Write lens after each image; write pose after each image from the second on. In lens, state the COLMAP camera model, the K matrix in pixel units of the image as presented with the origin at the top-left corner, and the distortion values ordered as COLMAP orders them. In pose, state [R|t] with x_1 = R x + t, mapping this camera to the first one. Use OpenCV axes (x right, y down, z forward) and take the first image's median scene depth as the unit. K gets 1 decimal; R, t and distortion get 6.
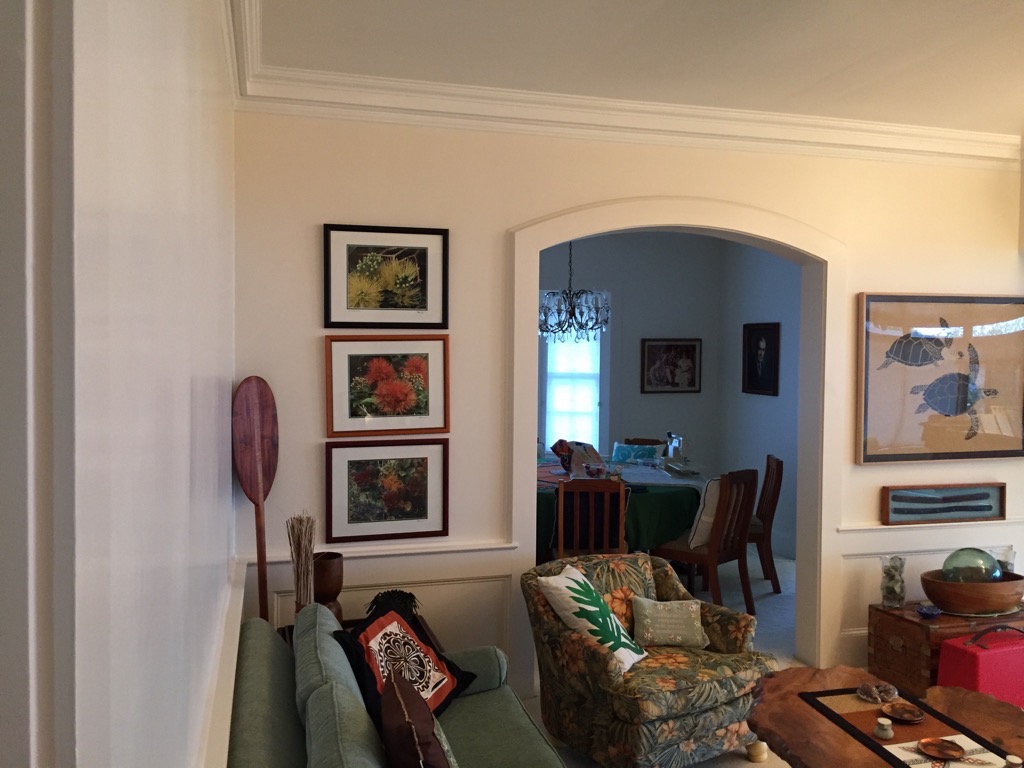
lens RADIAL K [[879.1, 0, 512.6], [0, 879.1, 381.1], [0, 0, 1]] dist [0.078347, -0.109984]
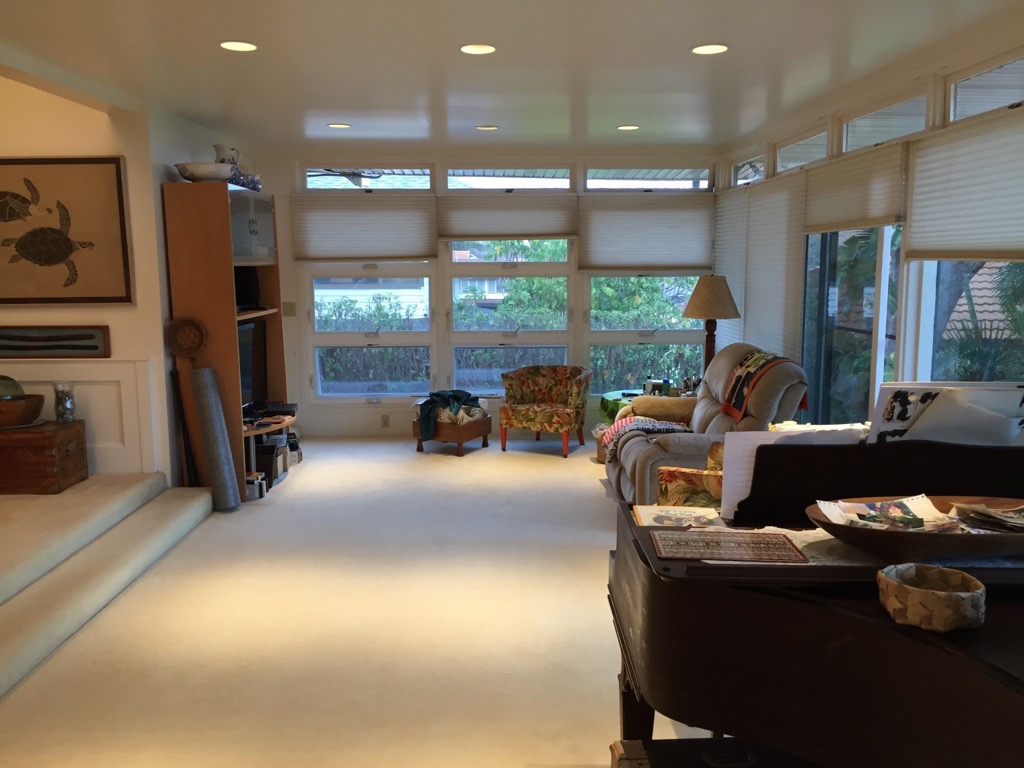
lens RADIAL K [[879.1, 0, 512.6], [0, 879.1, 381.1], [0, 0, 1]] dist [0.078347, -0.109984]
pose [[0.966488, 0.023677, -0.255616, 1.626821], [0.003635, 0.994376, 0.105848, 0.080591], [0.256684, -0.103230, 0.960967, 0.046403]]
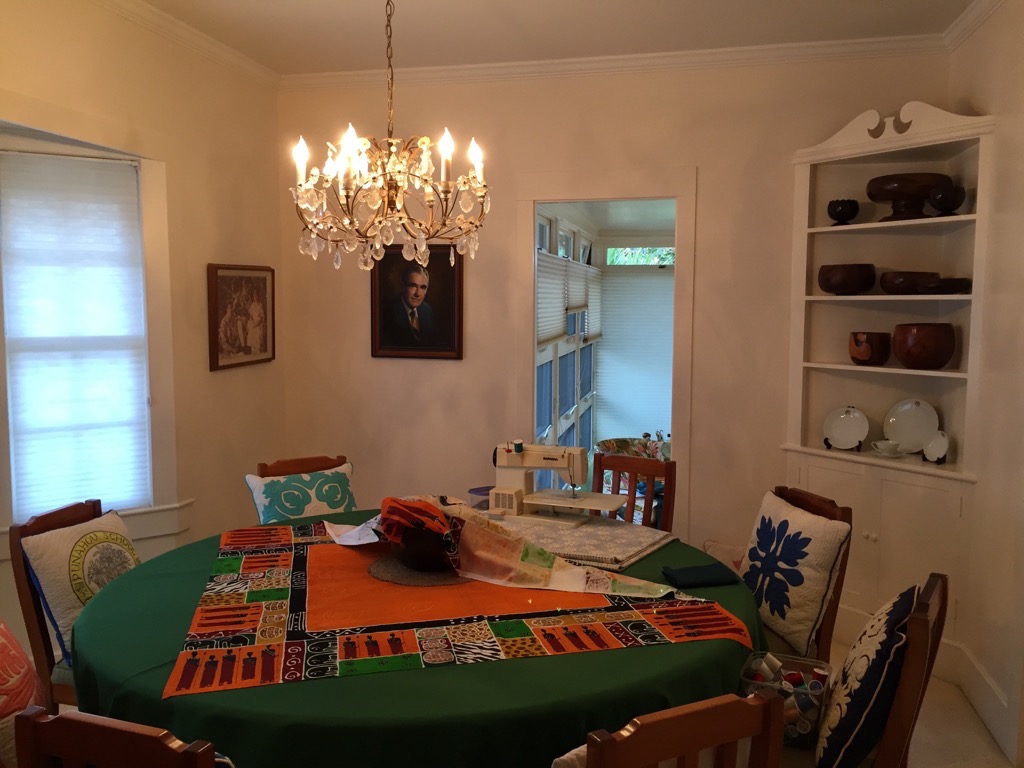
lens RADIAL K [[879.1, 0, 512.6], [0, 879.1, 381.1], [0, 0, 1]] dist [0.078347, -0.109984]
pose [[0.459494, -0.089710, 0.883639, -0.467270], [0.028044, 0.995855, 0.086520, -0.040341], [-0.887738, -0.014975, 0.460105, 1.224446]]
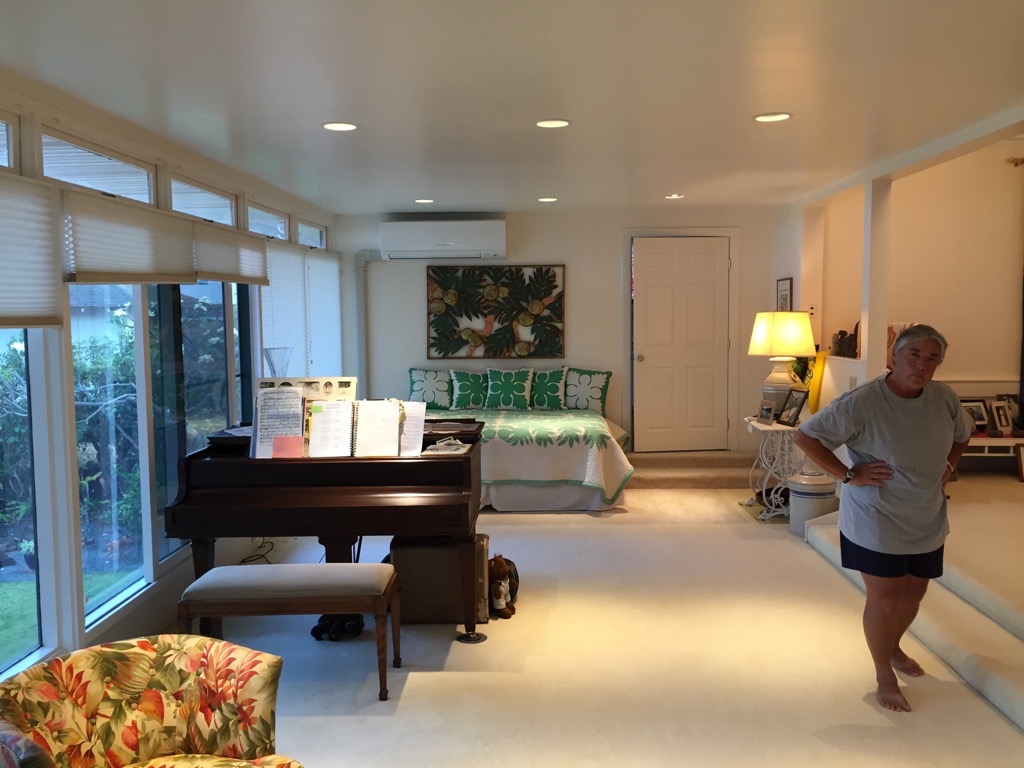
lens RADIAL K [[879.1, 0, 512.6], [0, 879.1, 381.1], [0, 0, 1]] dist [0.078347, -0.109984]
pose [[-0.952688, -0.022576, 0.303111, 1.186839], [0.011834, 0.993727, 0.111209, 0.023836], [-0.303720, 0.109534, -0.946444, 1.583975]]
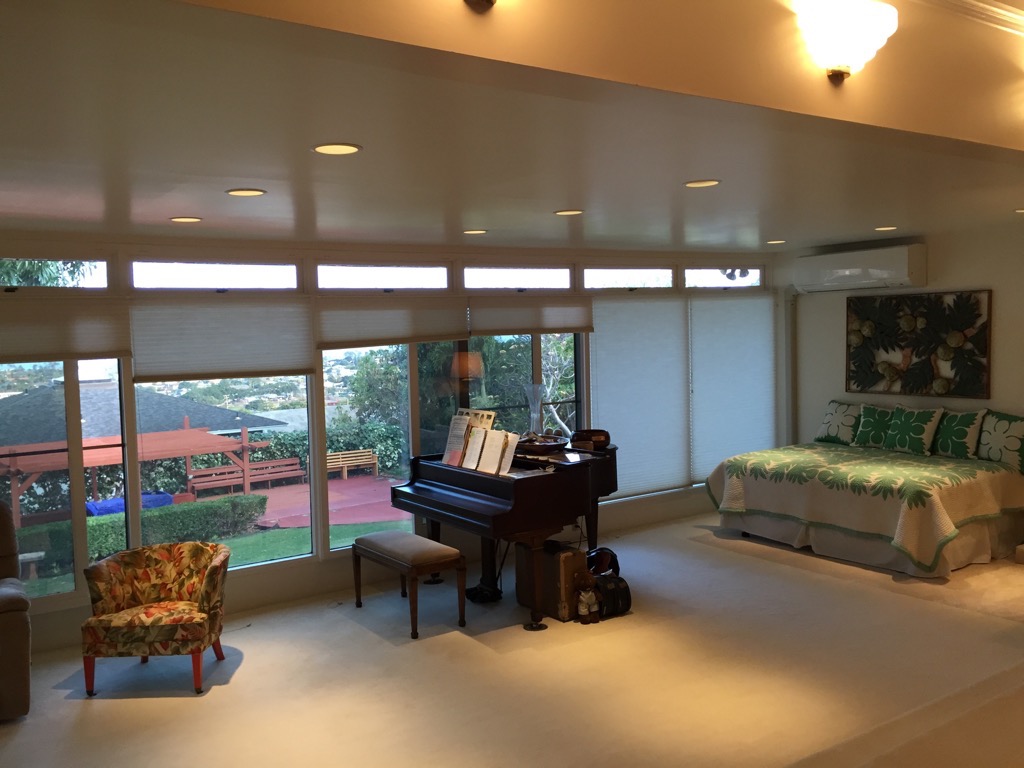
lens RADIAL K [[879.1, 0, 512.6], [0, 879.1, 381.1], [0, 0, 1]] dist [0.078347, -0.109984]
pose [[-0.314723, -0.054224, 0.947633, 0.302191], [0.055924, 0.995573, 0.075540, -0.022653], [-0.947535, 0.076770, -0.310298, 1.030332]]
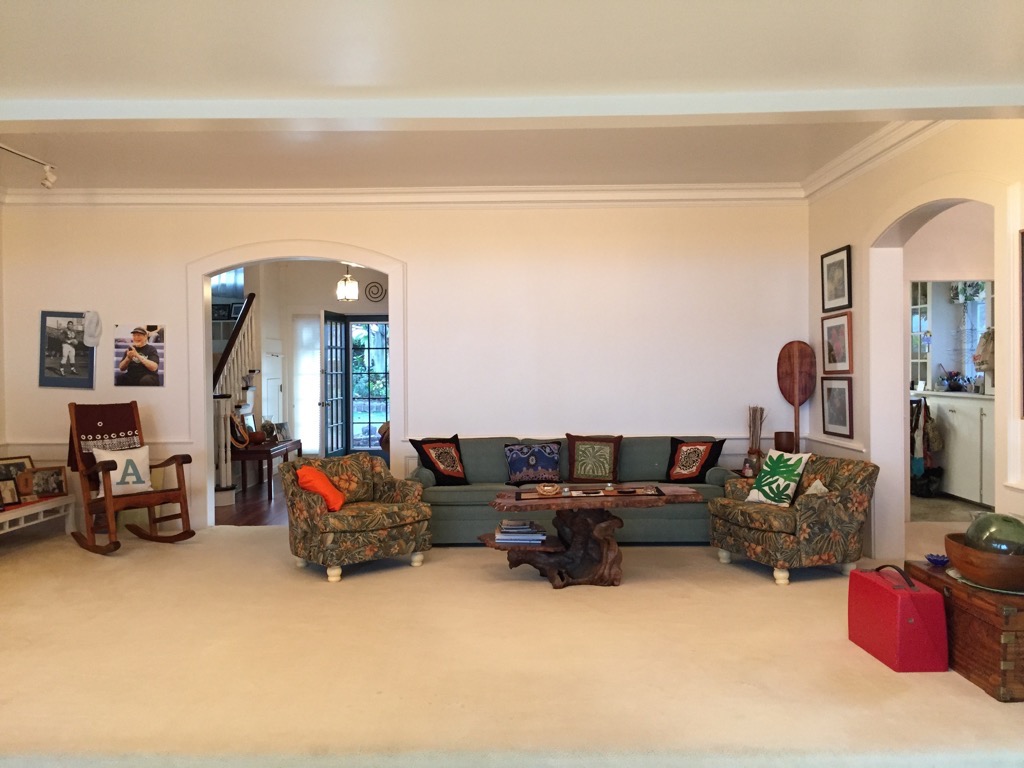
lens RADIAL K [[879.1, 0, 512.6], [0, 879.1, 381.1], [0, 0, 1]] dist [0.078347, -0.109984]
pose [[-0.273119, 0.011090, -0.961916, 1.630649], [-0.022879, 0.999576, 0.018020, 0.057932], [0.961708, 0.026929, -0.272749, 0.855673]]
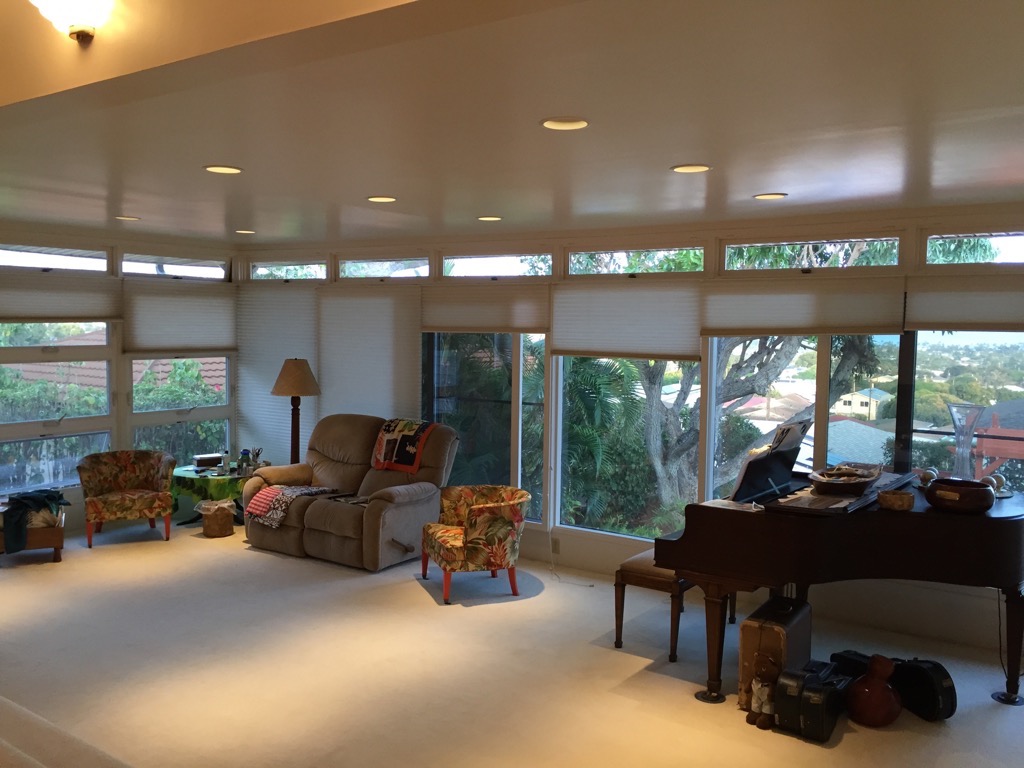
lens RADIAL K [[879.1, 0, 512.6], [0, 879.1, 381.1], [0, 0, 1]] dist [0.078347, -0.109984]
pose [[0.776323, -0.040994, 0.629001, 0.706529], [0.012113, 0.998669, 0.050136, 0.017196], [-0.630219, -0.031303, 0.775786, -0.069738]]
